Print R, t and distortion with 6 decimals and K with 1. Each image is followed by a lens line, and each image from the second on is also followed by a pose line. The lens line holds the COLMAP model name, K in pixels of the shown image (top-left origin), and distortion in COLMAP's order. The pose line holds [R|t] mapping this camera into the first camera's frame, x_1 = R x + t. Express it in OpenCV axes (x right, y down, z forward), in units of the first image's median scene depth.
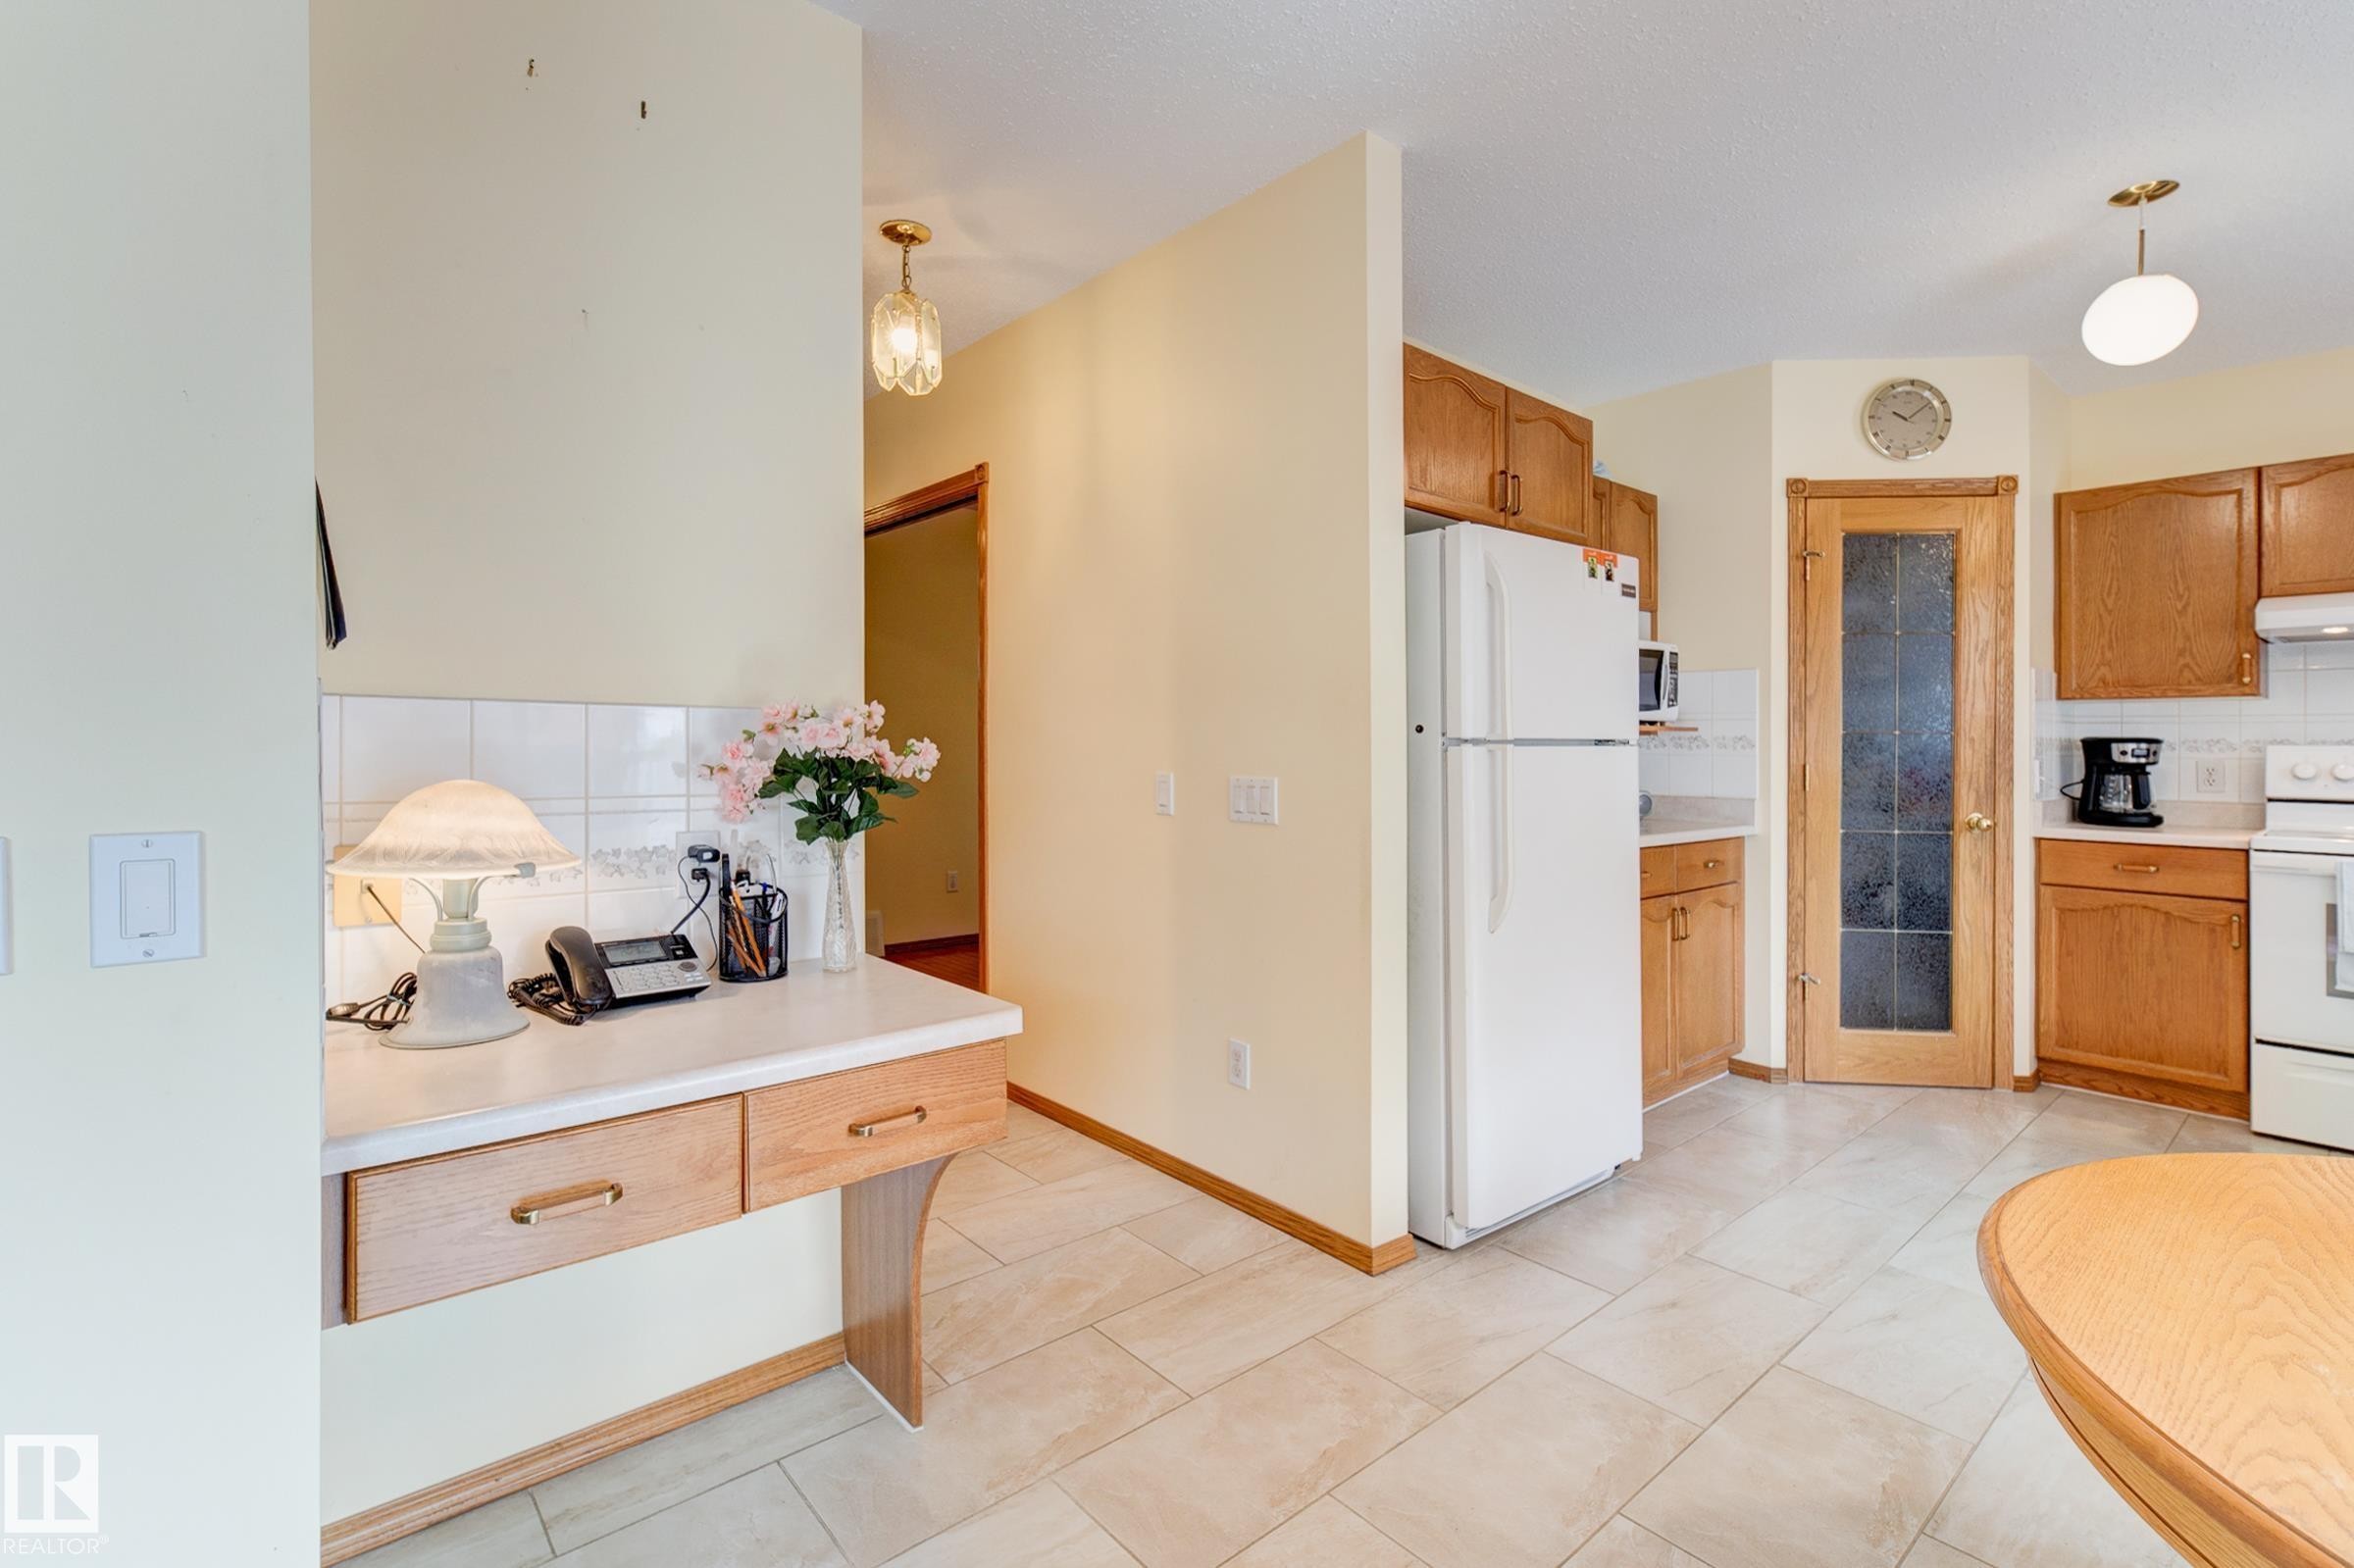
lens RADIAL K [[1044.2, 0, 1201.9], [0, 1044.2, 735.1], [0, 0, 1]] dist [0.002485, 0.000776]
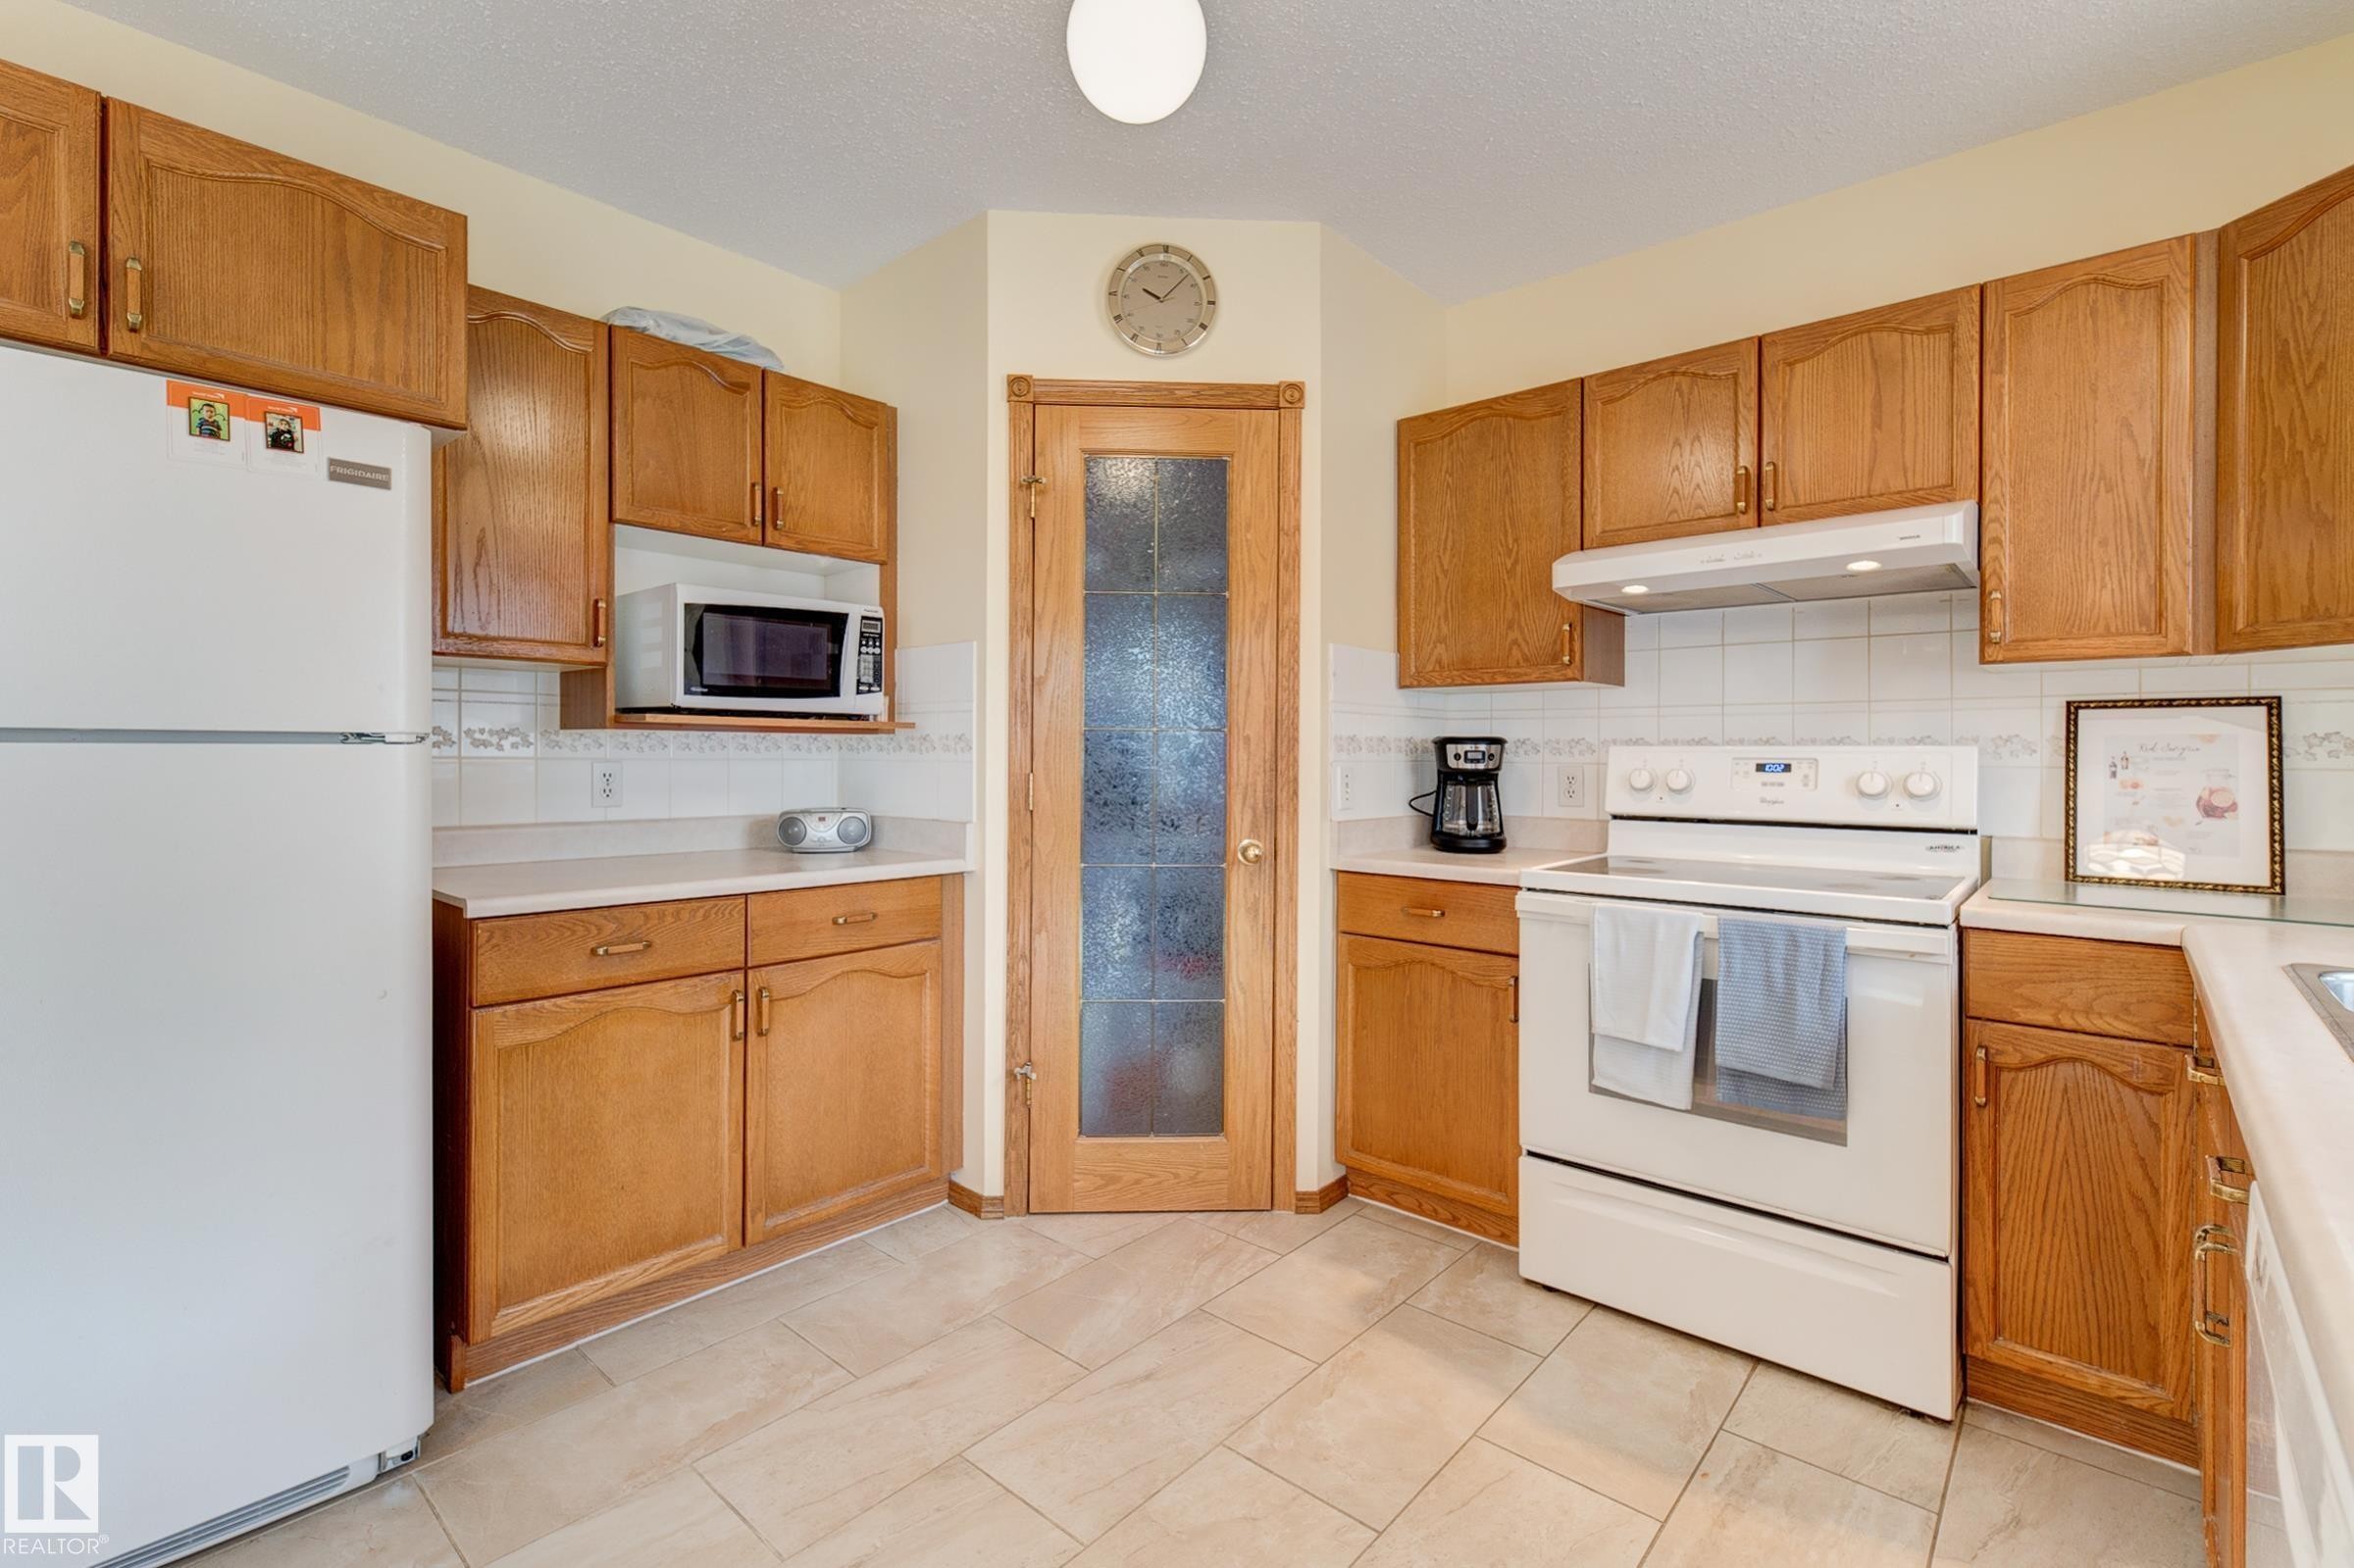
lens RADIAL K [[1044.2, 0, 1147.3], [0, 1044.2, 745.7], [0, 0, 1]] dist [0.002485, 0.000776]
pose [[0.991622, -0.000499, 0.129174, 0.572699], [0.000449, 1.000000, 0.000417, 0.009070], [-0.129174, -0.000355, 0.991622, 0.278480]]
